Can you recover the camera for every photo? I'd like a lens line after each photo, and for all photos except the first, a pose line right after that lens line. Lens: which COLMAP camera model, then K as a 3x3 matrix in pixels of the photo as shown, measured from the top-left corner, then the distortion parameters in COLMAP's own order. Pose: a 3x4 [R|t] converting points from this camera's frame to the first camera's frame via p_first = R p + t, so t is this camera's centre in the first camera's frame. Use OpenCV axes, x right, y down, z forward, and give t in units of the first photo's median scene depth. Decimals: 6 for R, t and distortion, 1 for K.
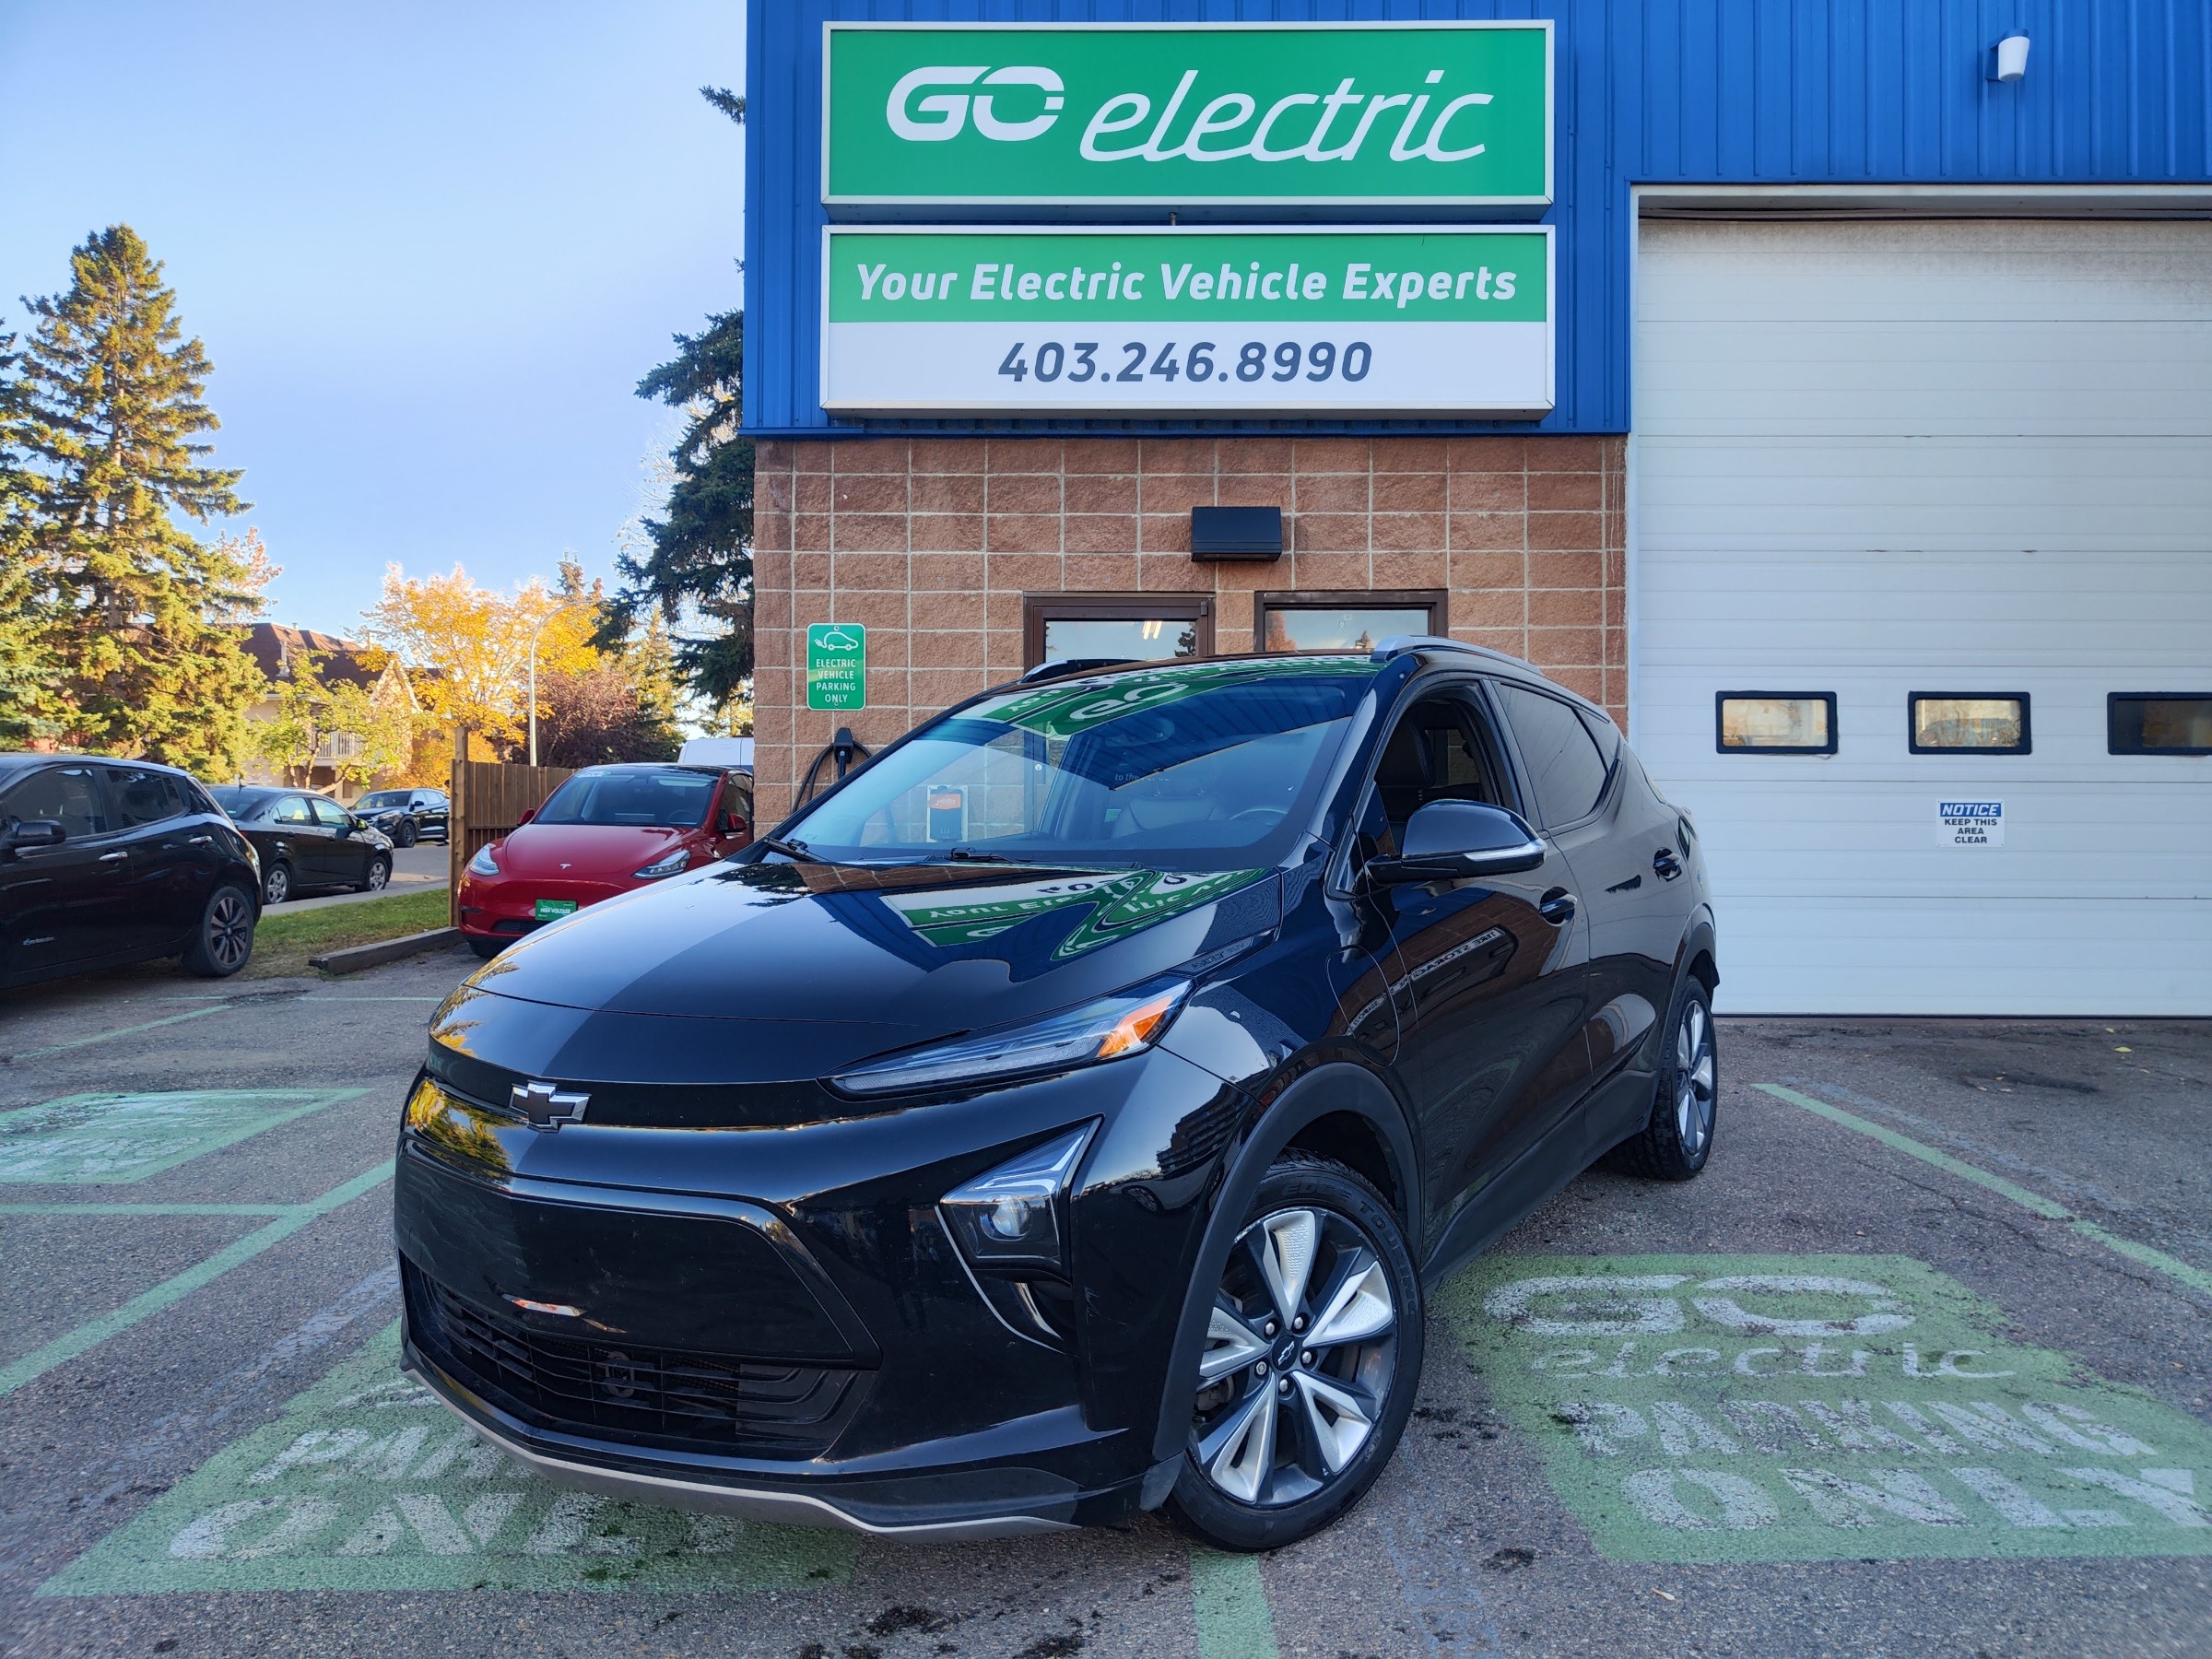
lens RADIAL K [[1535.2, 0, 1104.4], [0, 1535.2, 843.0], [0, 0, 1]] dist [0.013677, -0.011600]
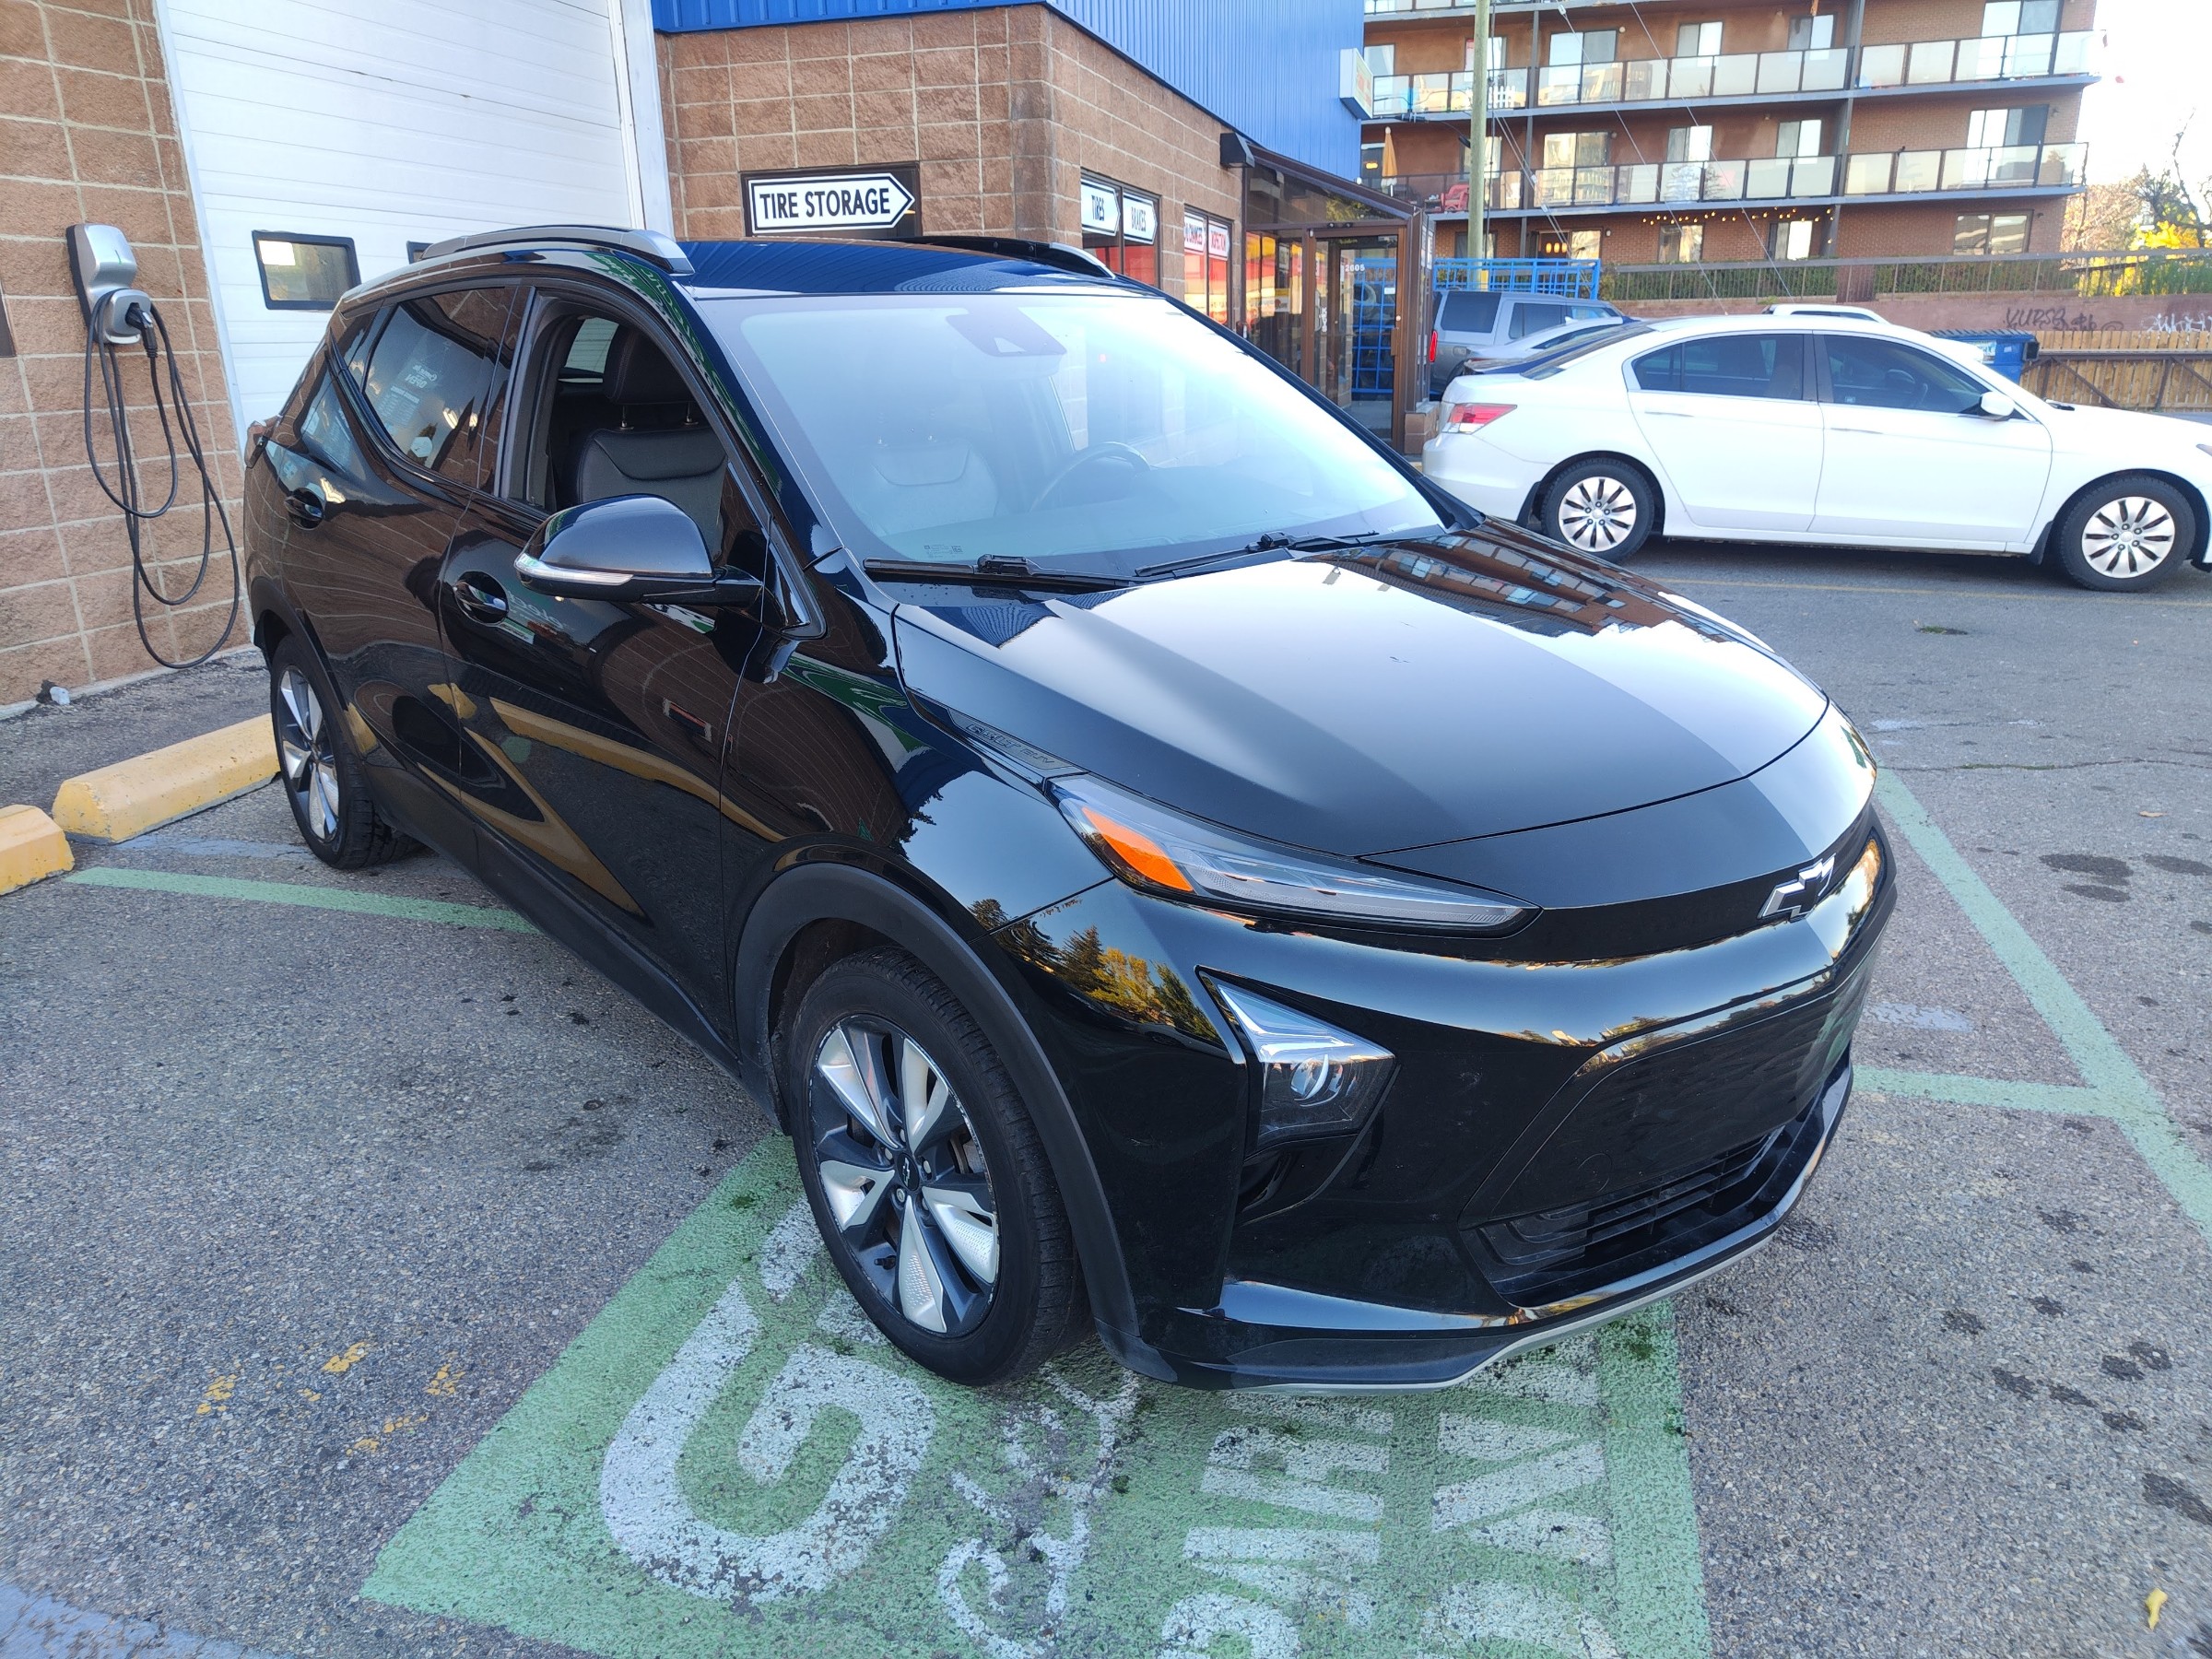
lens RADIAL K [[1535.2, 0, 1100.4], [0, 1535.2, 829.4], [0, 0, 1]] dist [0.013677, -0.011600]
pose [[0.256508, -0.305860, 0.916872, -0.801687], [0.020840, 0.950140, 0.311127, -0.091027], [-0.966318, -0.060698, 0.250092, 0.744690]]
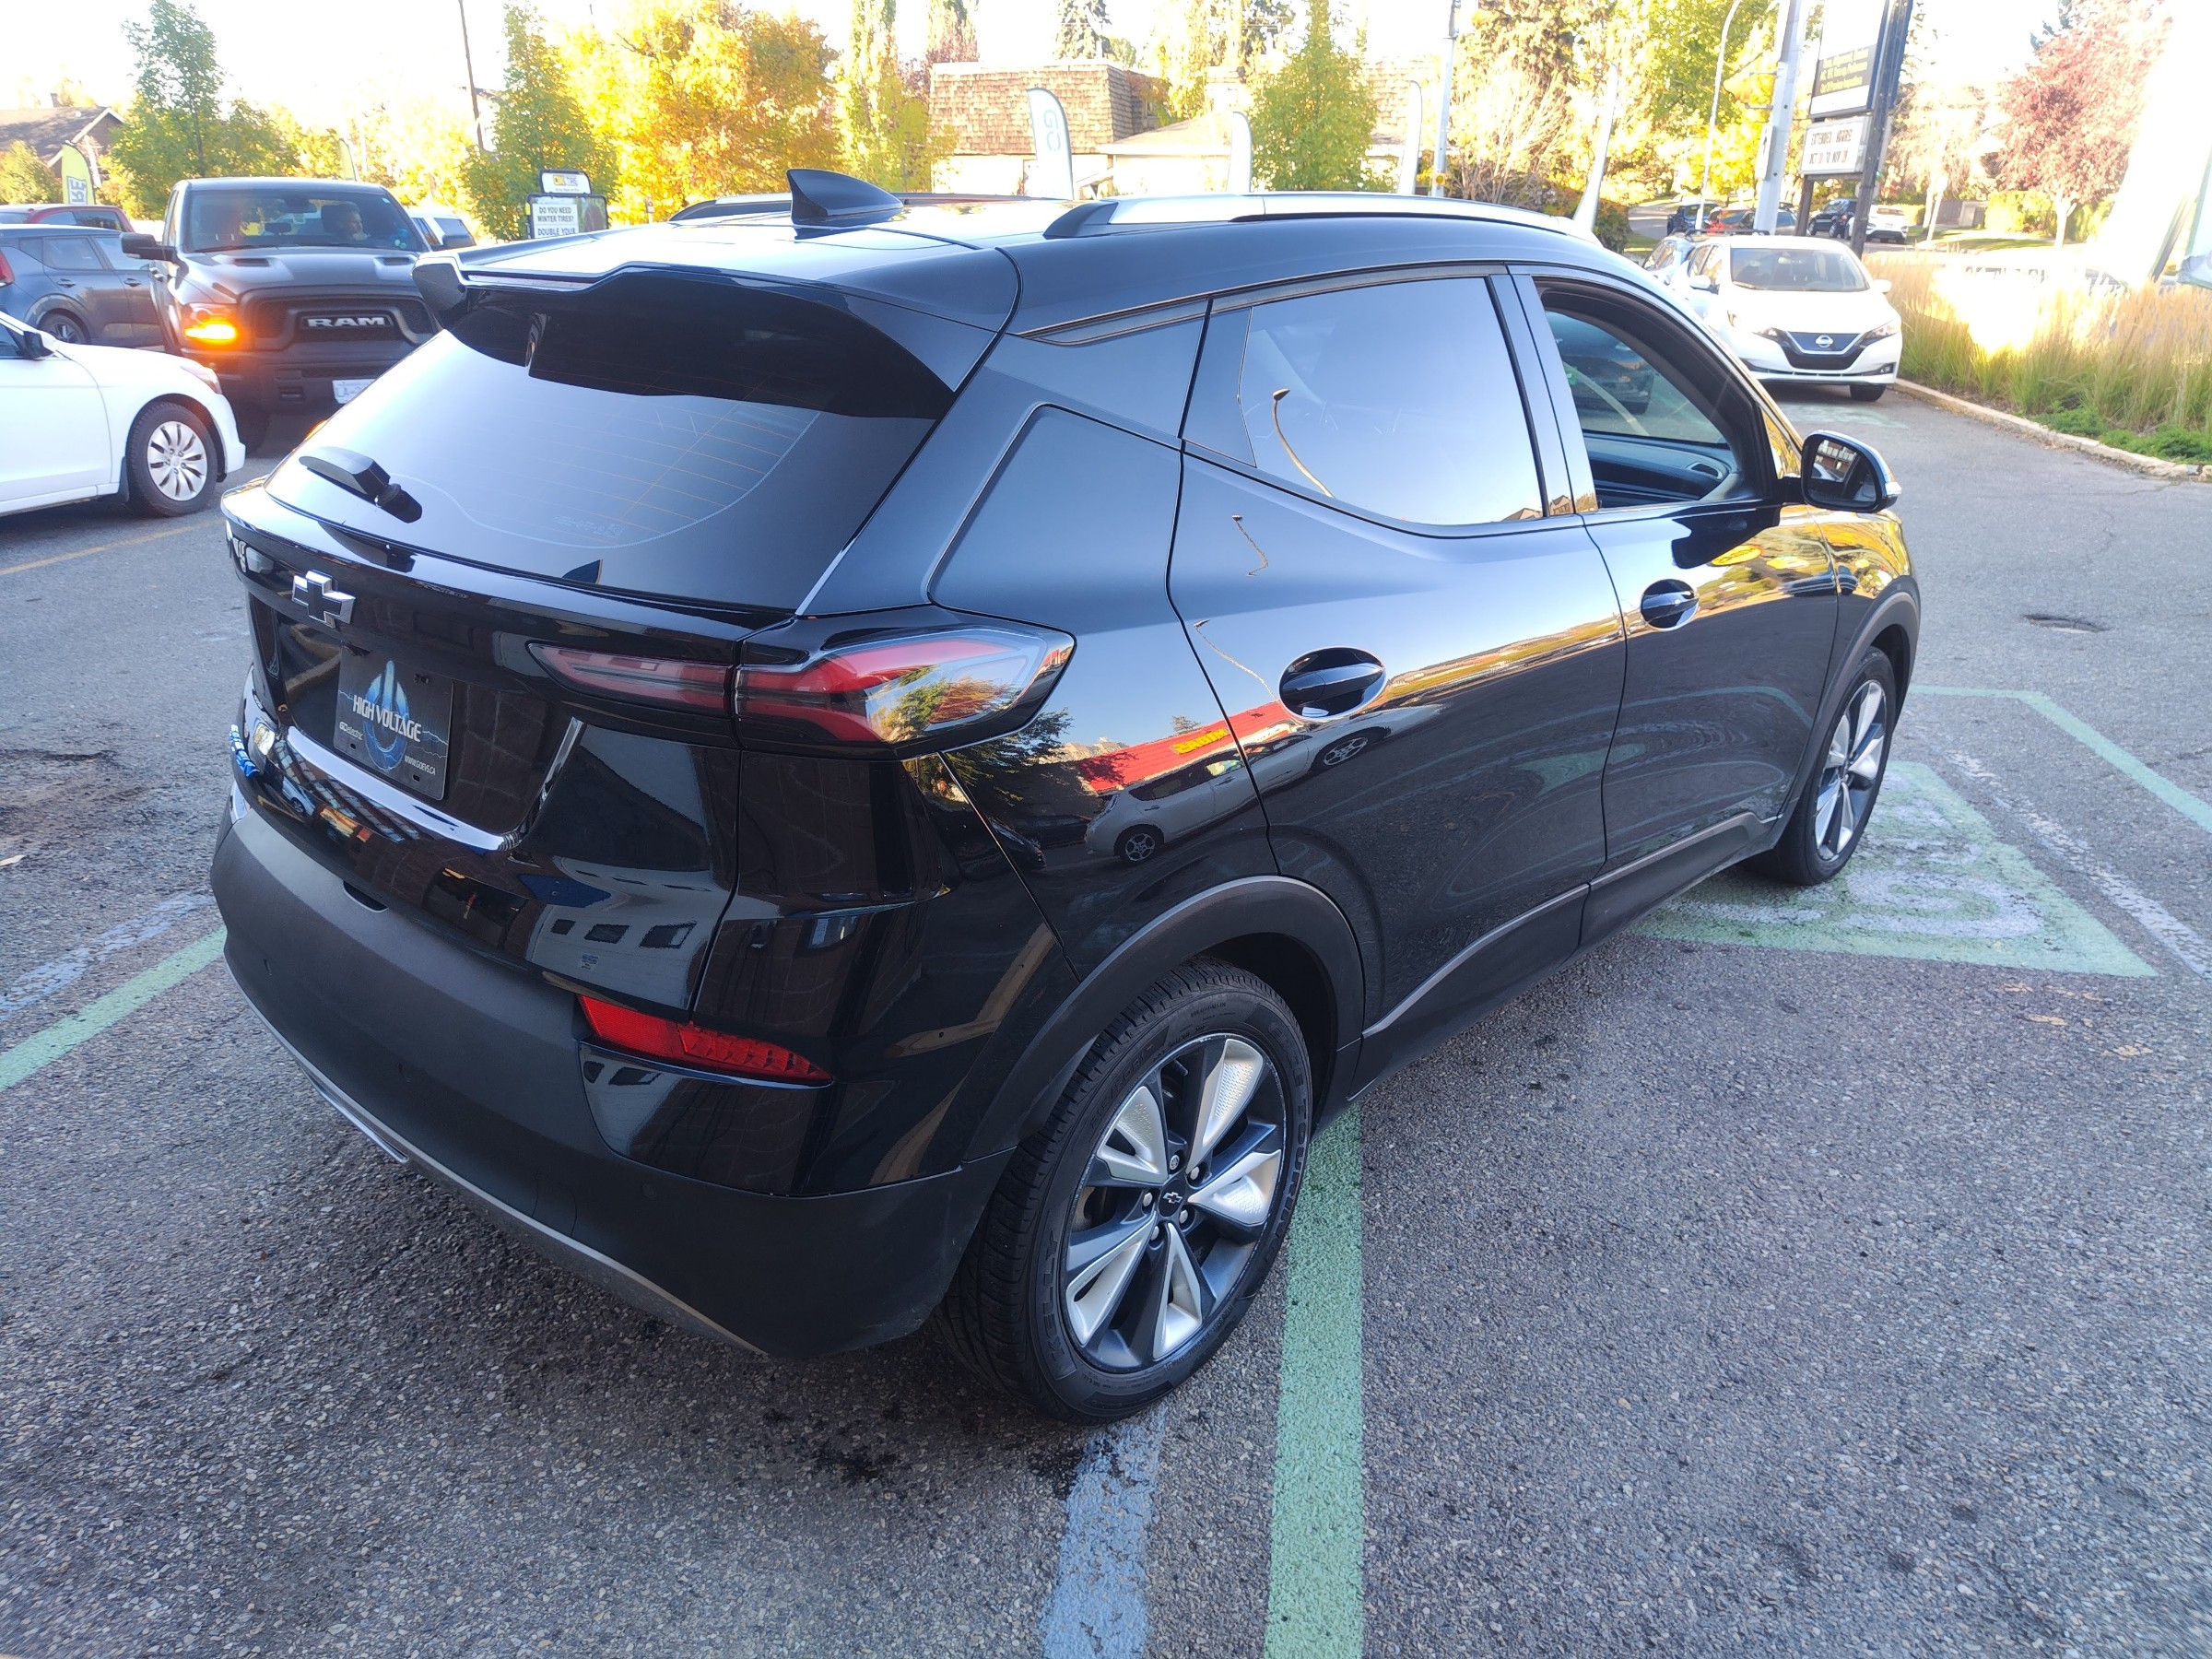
lens RADIAL K [[1535.2, 0, 1096.4], [0, 1535.2, 820.1], [0, 0, 1]] dist [0.013677, -0.011600]
pose [[-0.987188, -0.065448, 0.145524, 0.058354], [-0.005966, 0.926513, 0.376215, -0.150066], [-0.159452, 0.370527, -0.915033, 2.051181]]
